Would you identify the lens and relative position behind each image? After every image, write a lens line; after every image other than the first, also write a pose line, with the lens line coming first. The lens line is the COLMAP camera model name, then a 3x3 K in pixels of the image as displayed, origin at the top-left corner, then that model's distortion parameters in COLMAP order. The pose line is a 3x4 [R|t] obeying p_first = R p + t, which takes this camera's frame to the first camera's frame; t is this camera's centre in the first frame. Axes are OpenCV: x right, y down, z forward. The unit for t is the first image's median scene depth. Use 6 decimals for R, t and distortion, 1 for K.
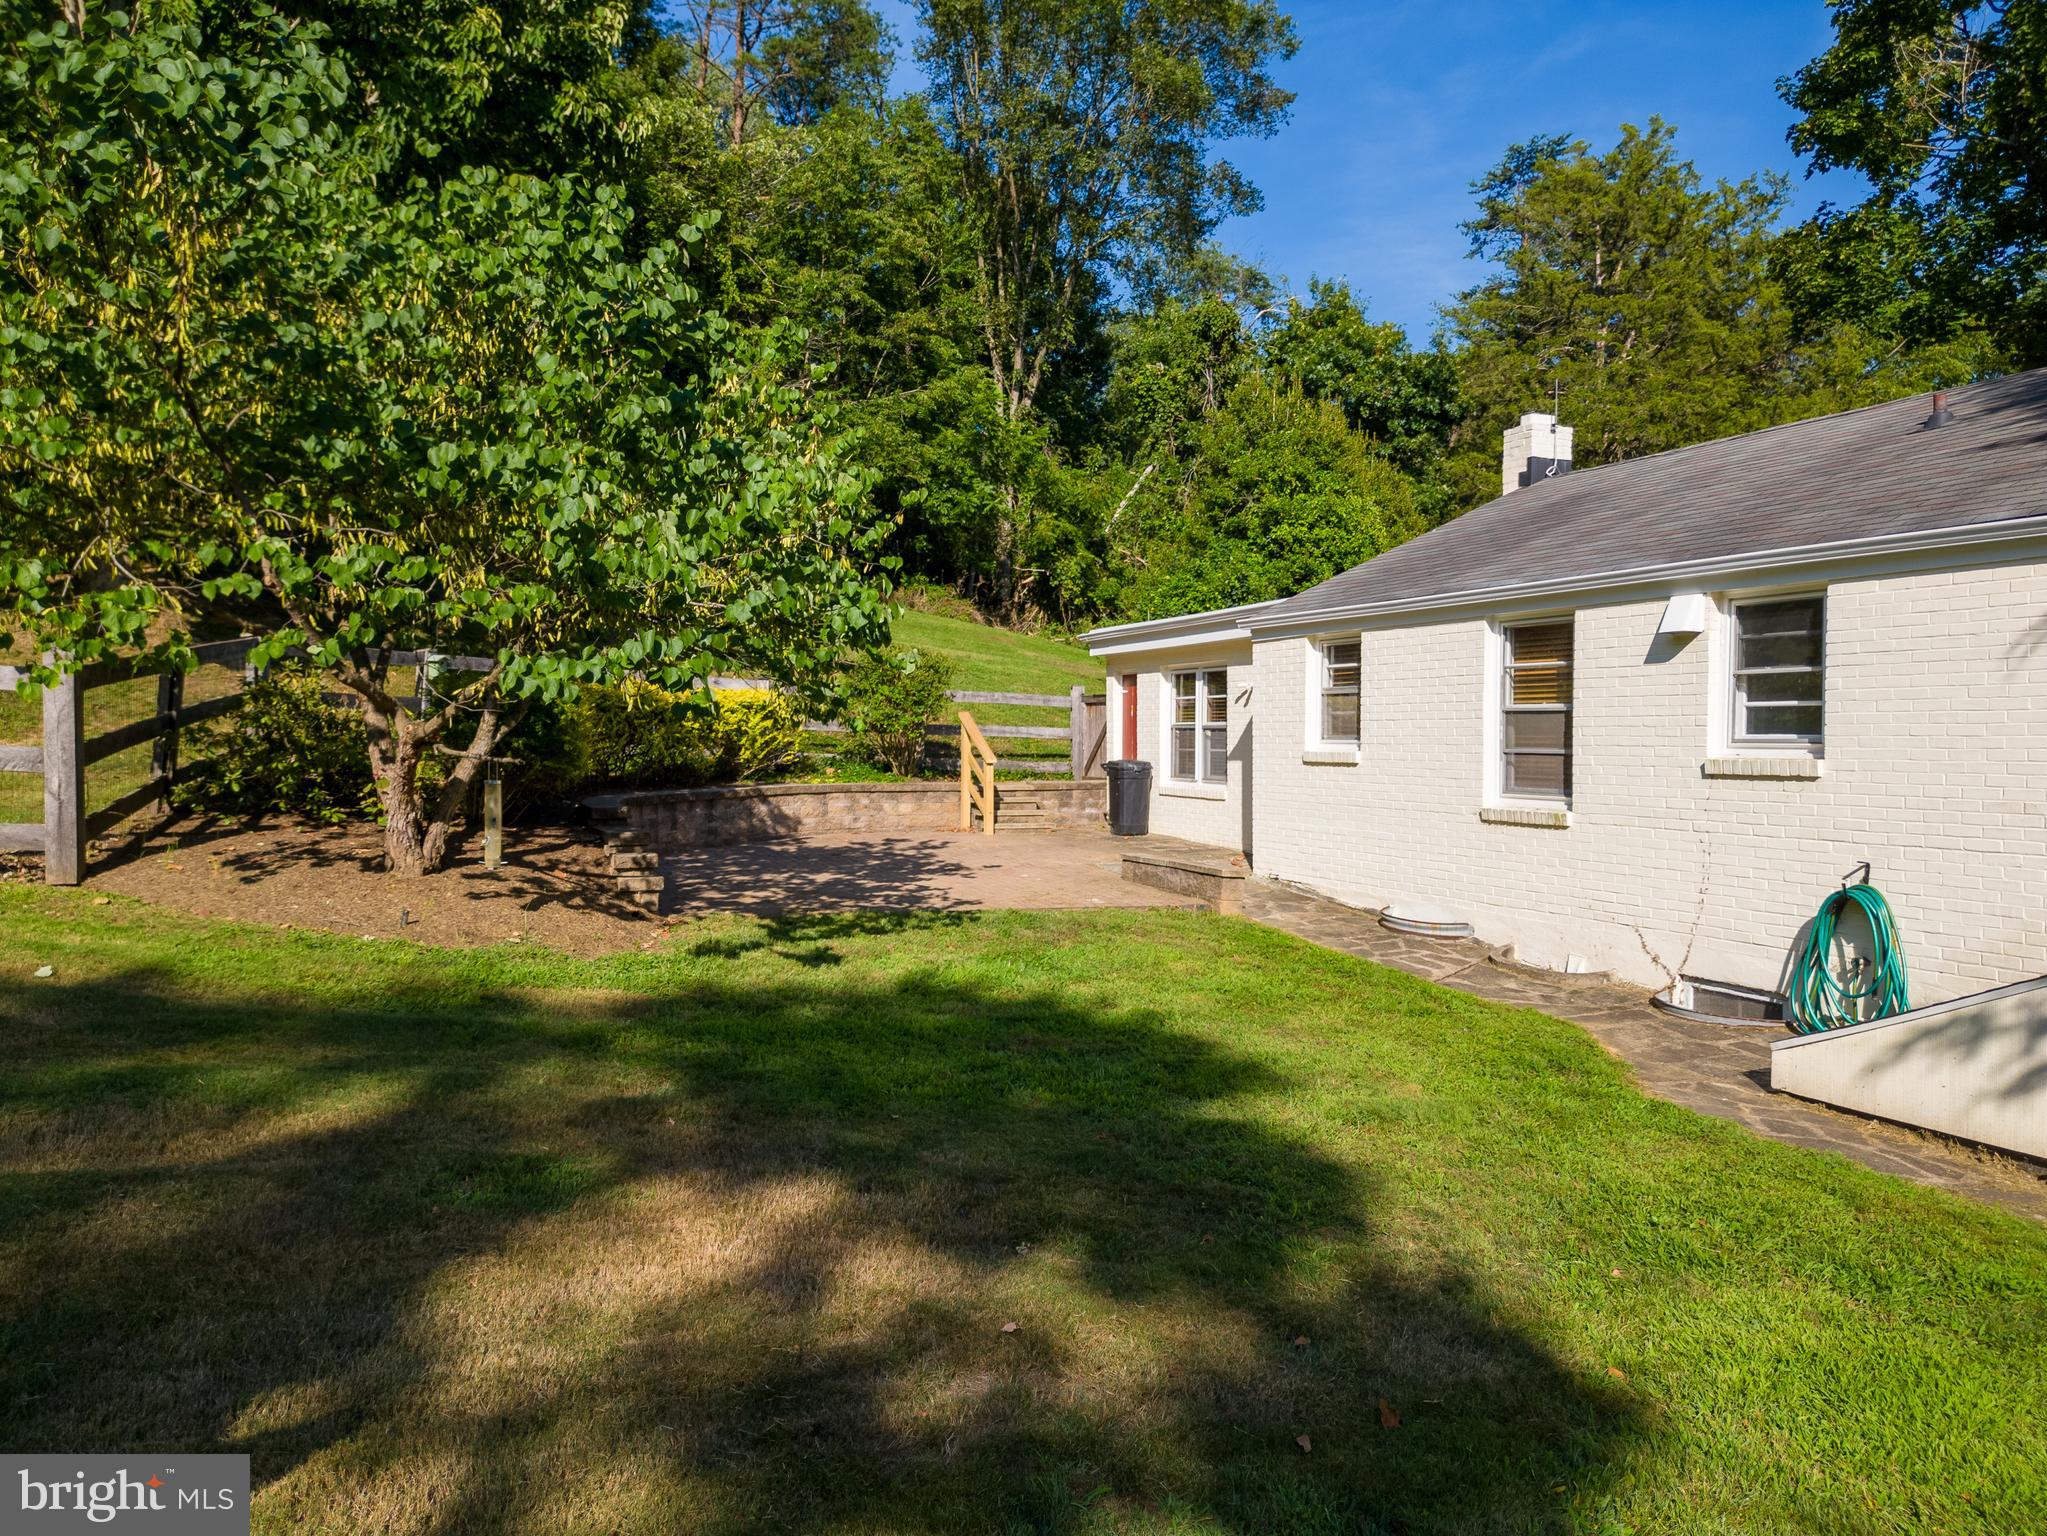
lens RADIAL K [[1450.3, 0, 1026.1], [0, 1450.3, 764.7], [0, 0, 1]] dist [0.052912, -0.051964]
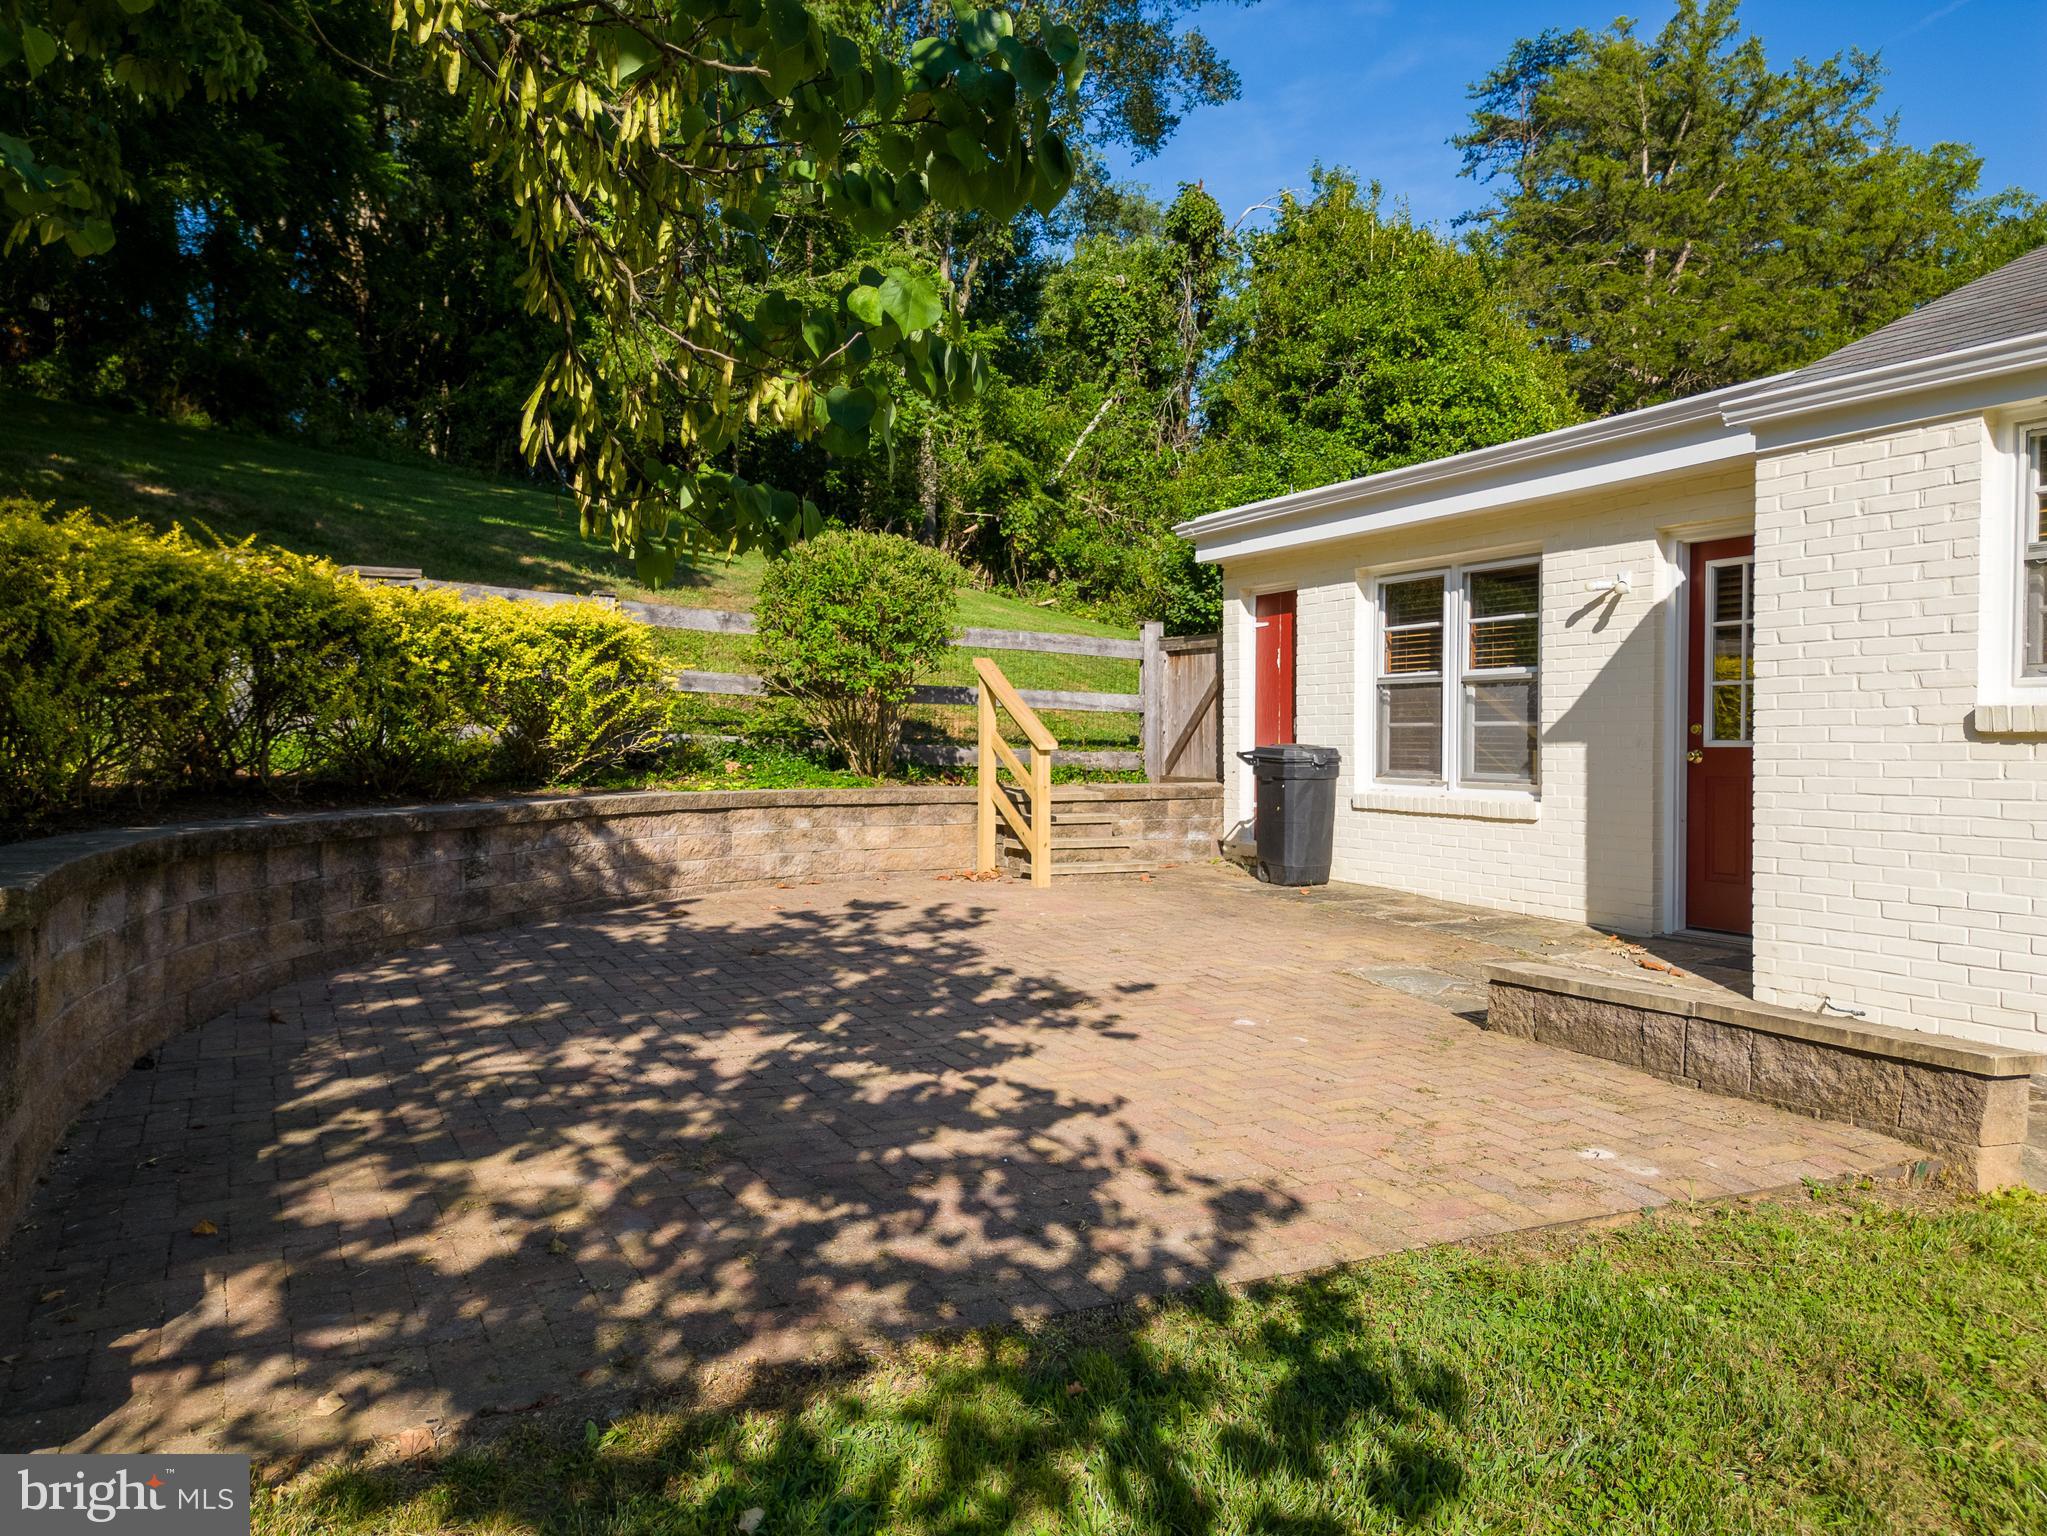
lens RADIAL K [[1450.3, 0, 1026.1], [0, 1450.3, 764.7], [0, 0, 1]] dist [0.052912, -0.051964]
pose [[0.996729, -0.002018, 0.080796, -0.068515], [0.002158, 0.999996, -0.001645, 0.004564], [-0.080793, 0.001813, 0.996729, 0.445560]]
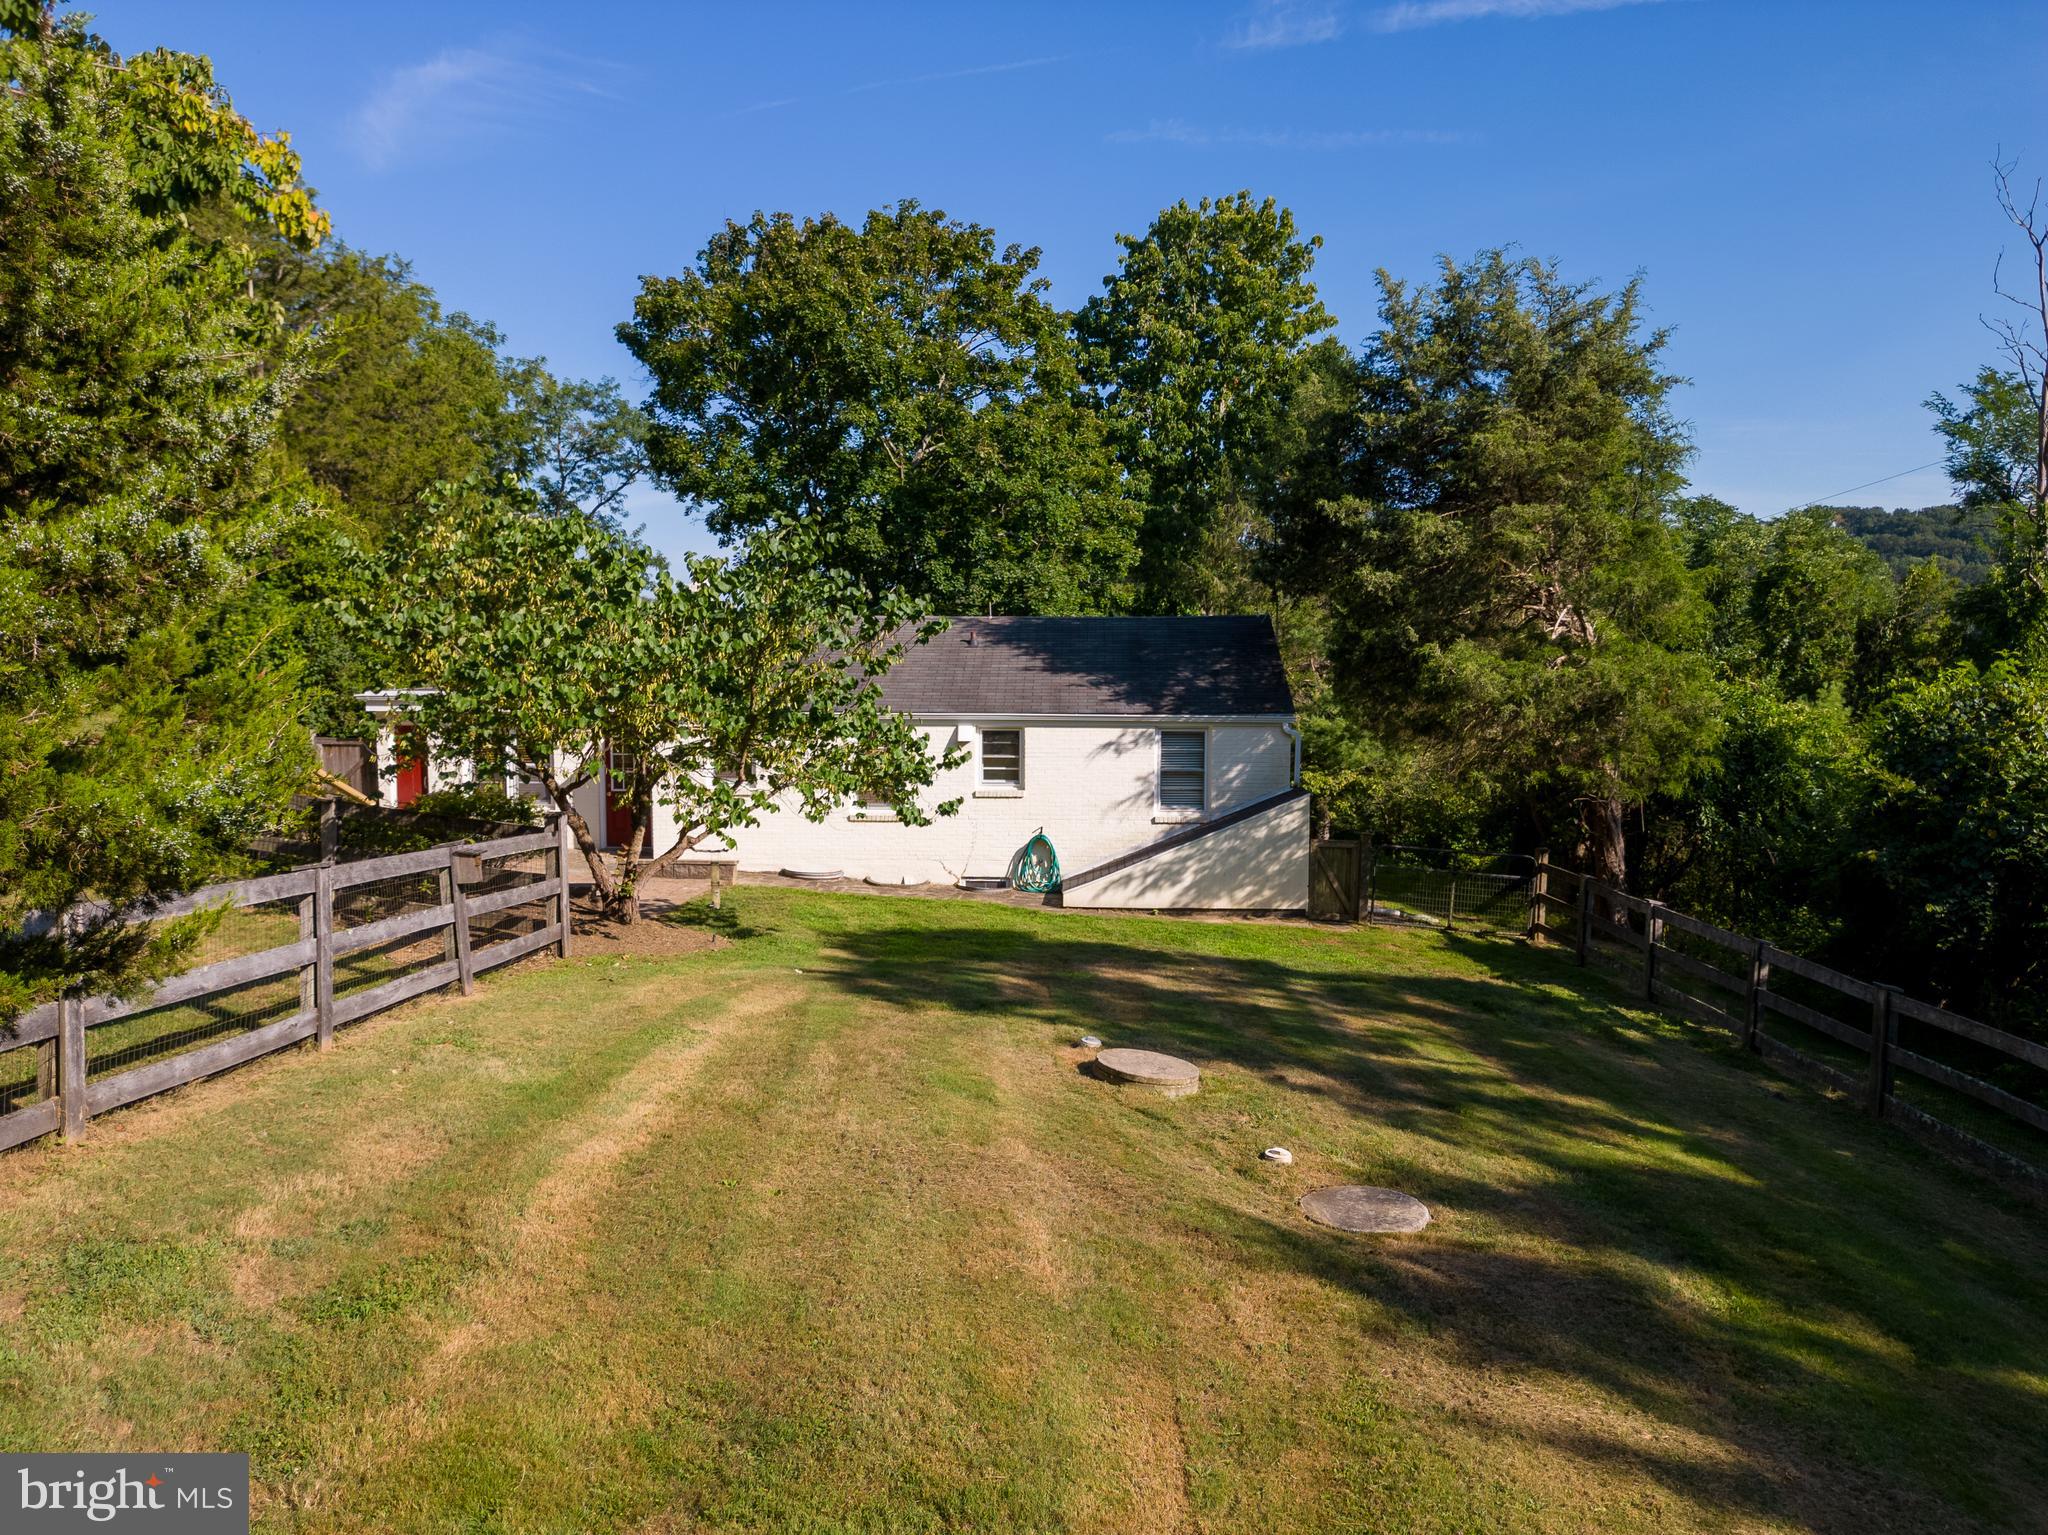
lens RADIAL K [[1451.0, 0, 1026.6], [0, 1451.0, 764.2], [0, 0, 1]] dist [0.052912, -0.051964]
pose [[0.445119, -0.072112, 0.892563, -0.868451], [0.014901, 0.997211, 0.073136, -0.116218], [-0.895347, -0.019254, 0.444952, -0.099990]]
